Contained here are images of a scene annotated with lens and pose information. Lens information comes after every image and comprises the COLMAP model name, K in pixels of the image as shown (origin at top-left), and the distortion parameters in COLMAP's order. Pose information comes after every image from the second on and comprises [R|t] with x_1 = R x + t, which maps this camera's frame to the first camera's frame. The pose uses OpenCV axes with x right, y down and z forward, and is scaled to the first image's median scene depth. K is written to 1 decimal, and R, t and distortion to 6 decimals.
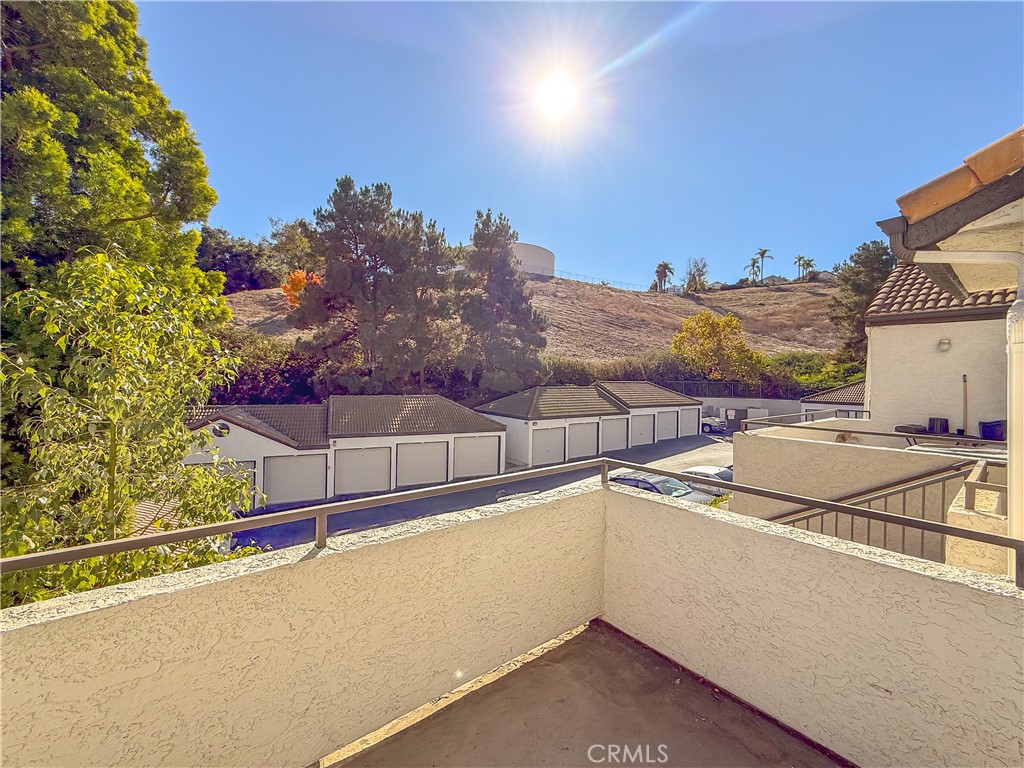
lens RADIAL K [[415.6, 0, 508.3], [0, 415.6, 375.8], [0, 0, 1]] dist [-0.000621, -0.000042]
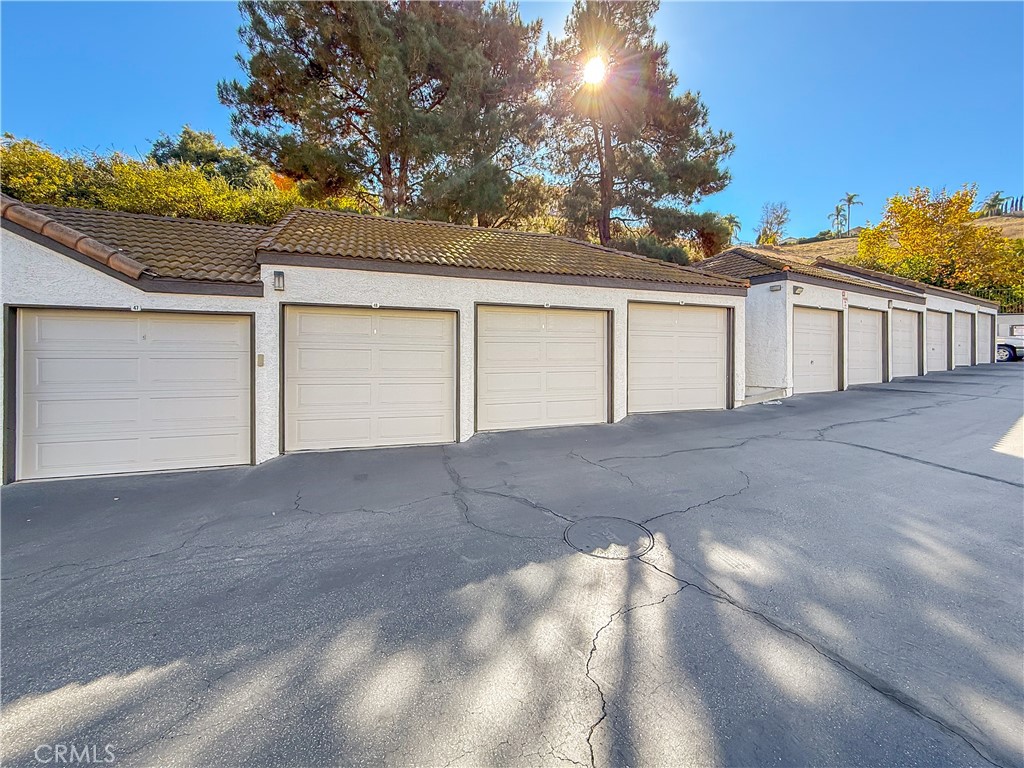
lens RADIAL K [[414.9, 0, 511.4], [0, 414.9, 360.7], [0, 0, 1]] dist [-0.000108, -0.000007]
pose [[0.997681, -0.011798, -0.067037, -0.173975], [0.011778, 0.999930, -0.000692, 0.168039], [0.067040, -0.000099, 0.997750, 0.536532]]
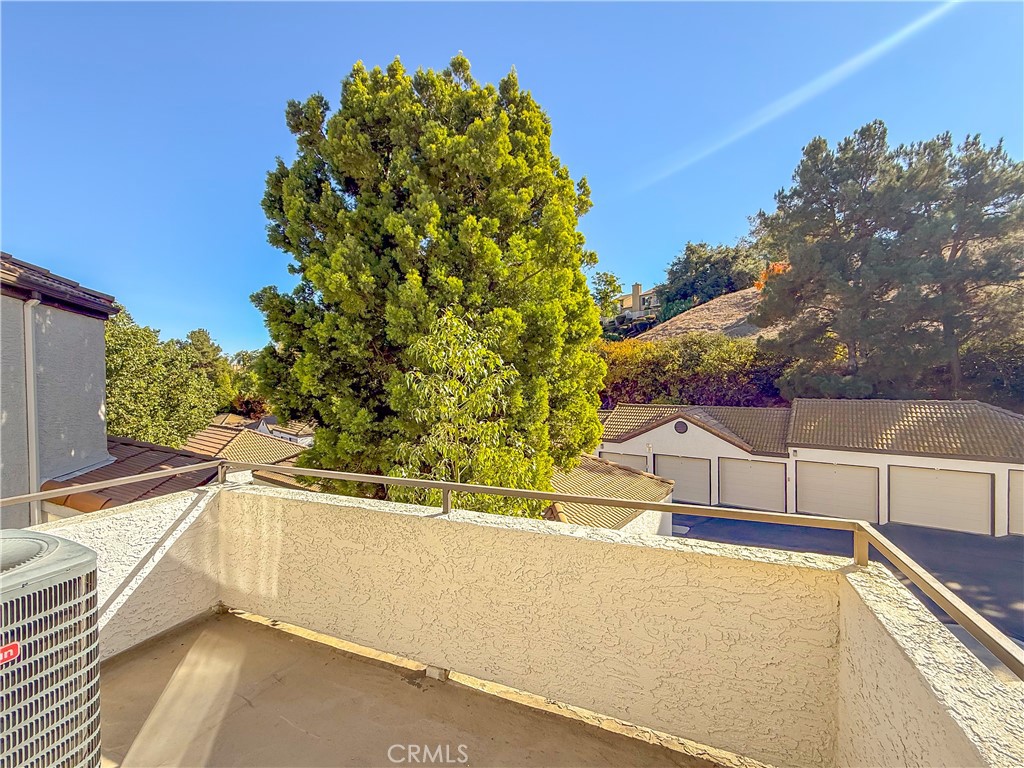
lens RADIAL K [[423.7, 0, 512.0], [0, 423.7, 384.0], [0, 0, 1]] dist [0.000891, 0.000361]
pose [[0.494170, -0.009676, -0.869312, 0.049981], [0.024093, 0.999706, 0.002568, -0.000080], [0.869032, -0.022214, 0.494258, 0.030706]]
